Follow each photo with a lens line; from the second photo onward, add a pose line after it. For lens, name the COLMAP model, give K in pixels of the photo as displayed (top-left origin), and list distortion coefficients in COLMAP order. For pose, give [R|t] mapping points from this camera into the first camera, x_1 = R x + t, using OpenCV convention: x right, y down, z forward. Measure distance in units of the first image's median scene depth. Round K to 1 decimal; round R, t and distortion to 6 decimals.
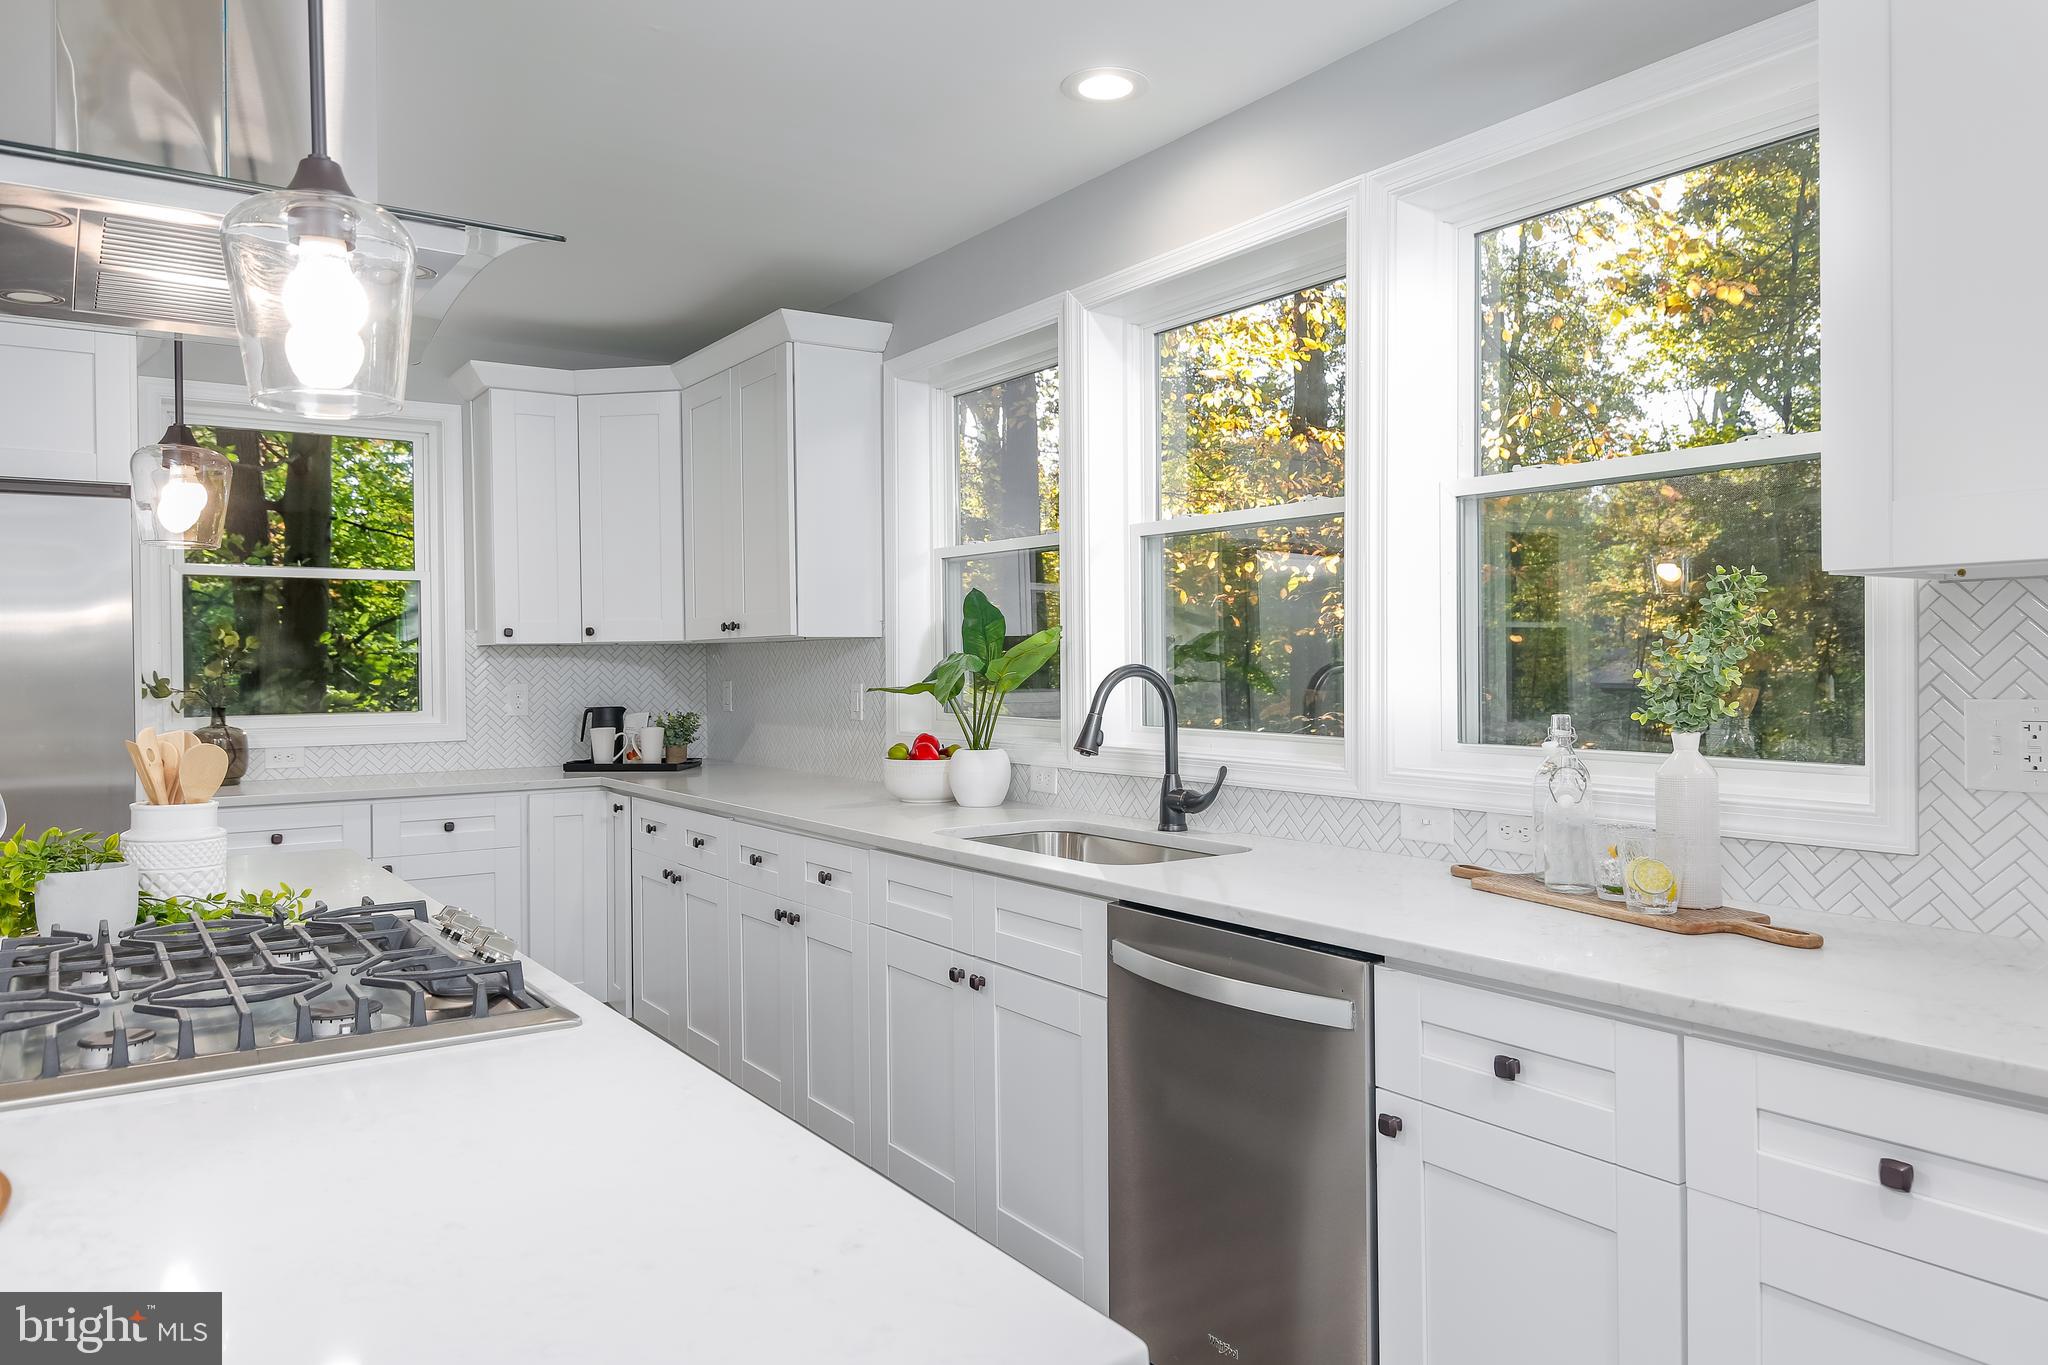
lens RADIAL K [[1377.0, 0, 1024.0], [0, 1377.0, 682.5], [0, 0, 1]] dist [0.017555, 0.000033]
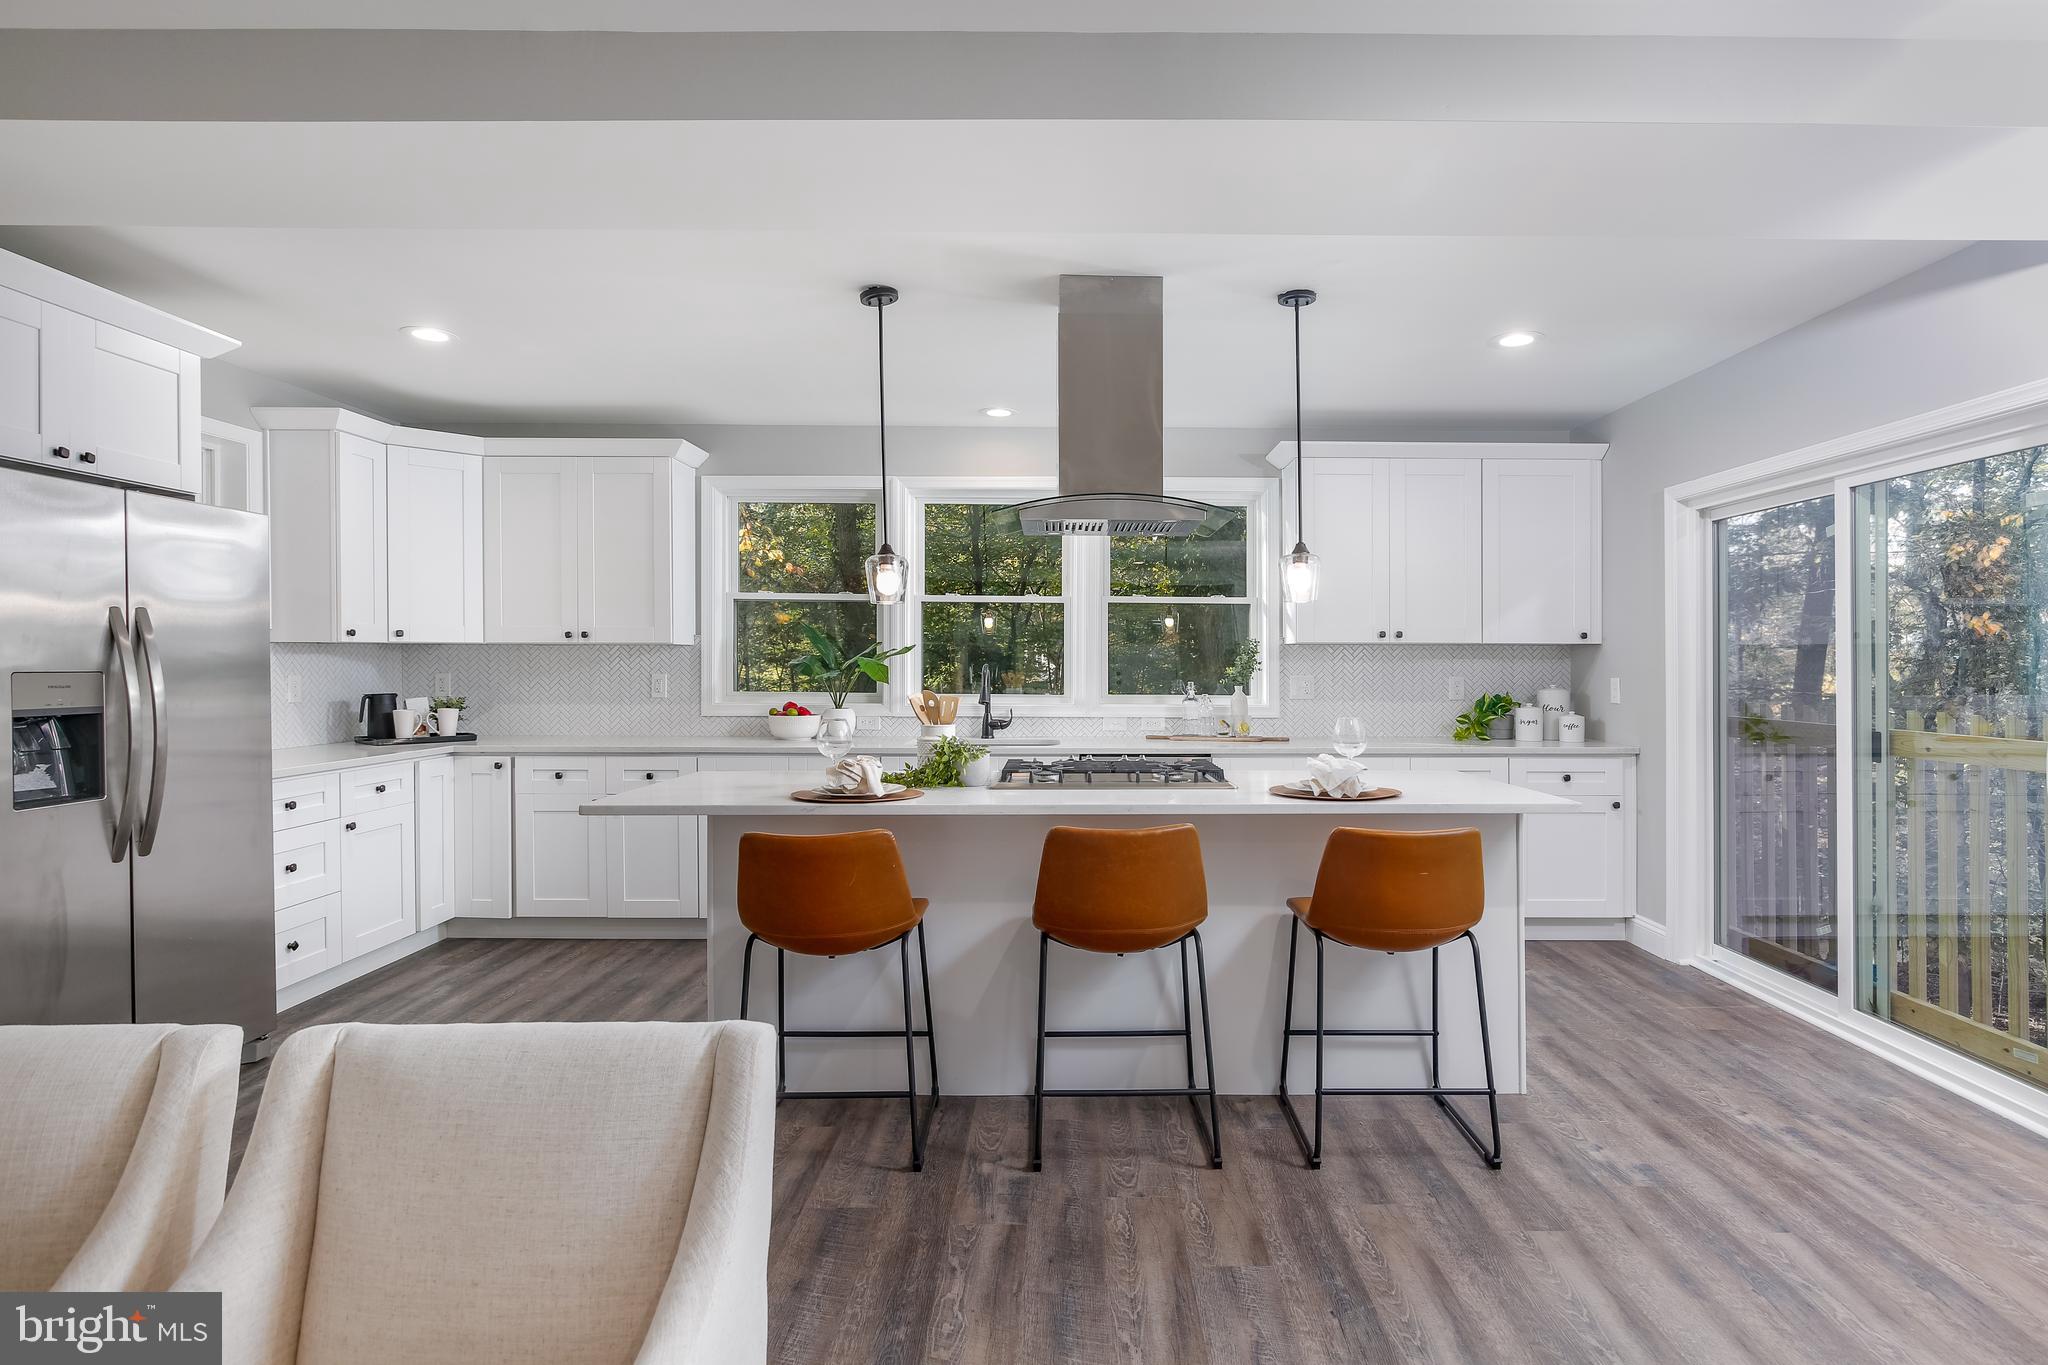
lens RADIAL K [[1039.3, 0, 1074.9], [0, 1039.3, 669.9], [0, 0, 1]] dist [-0.004997, 0.000256]
pose [[0.561999, 0.004082, 0.827128, -0.829925], [0.004238, 0.999960, -0.007815, 0.007009], [-0.827127, 0.007898, 0.561960, -0.045897]]
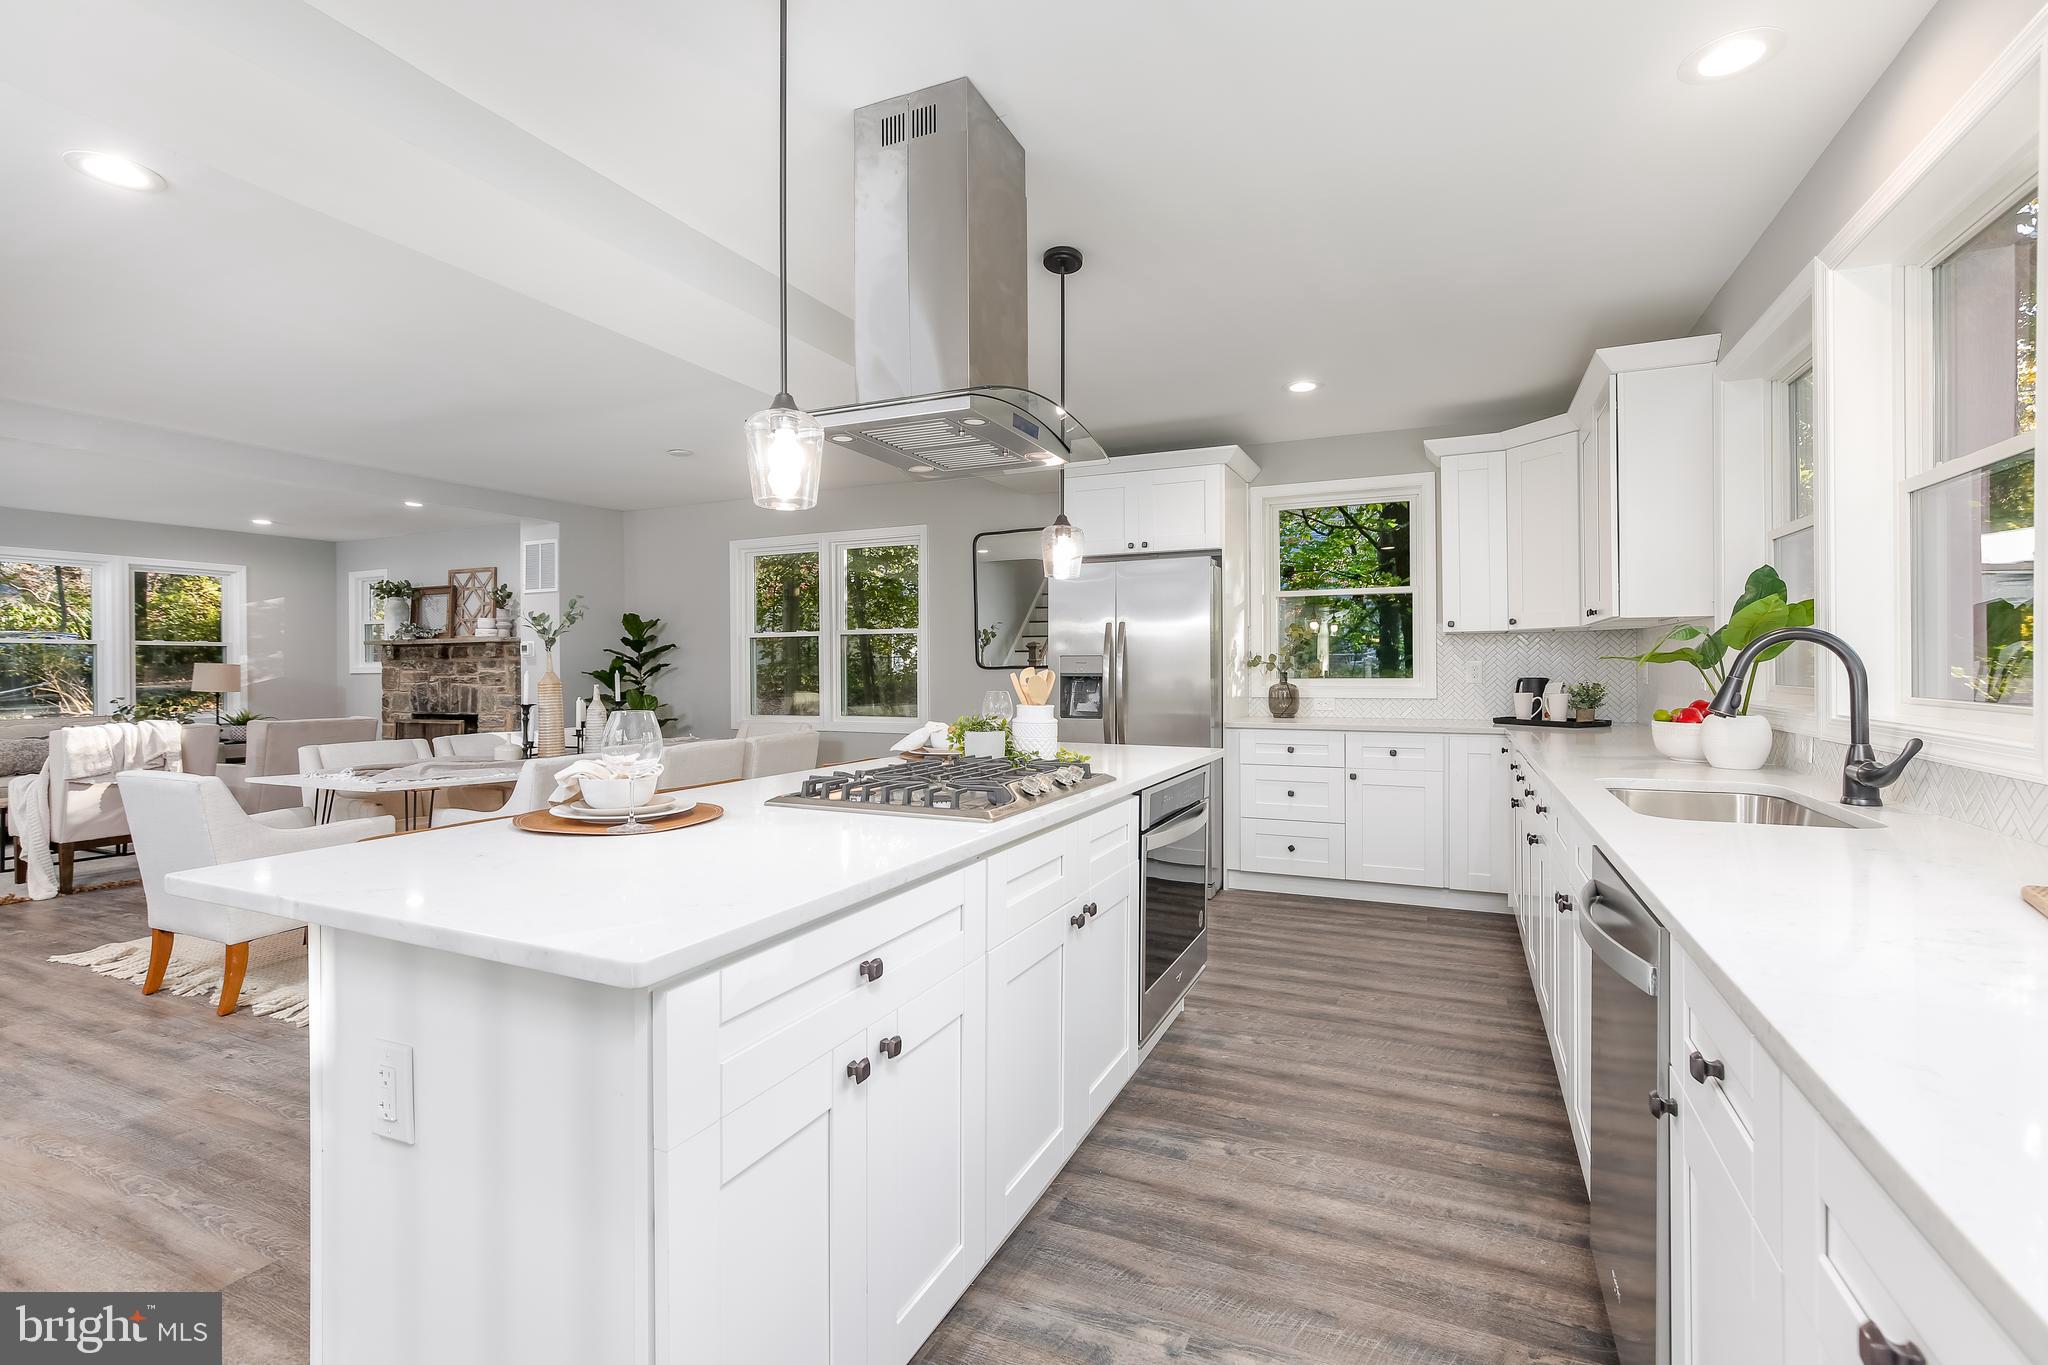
lens RADIAL K [[920.7, 0, 1029.6], [0, 920.7, 669.4], [0, 0, 1]] dist [-0.005512, 0.000430]
pose [[0.517173, 0.008323, -0.855840, 0.238146], [-0.010676, 0.999938, 0.003273, 0.013742], [0.855814, 0.007444, 0.517230, 0.135695]]
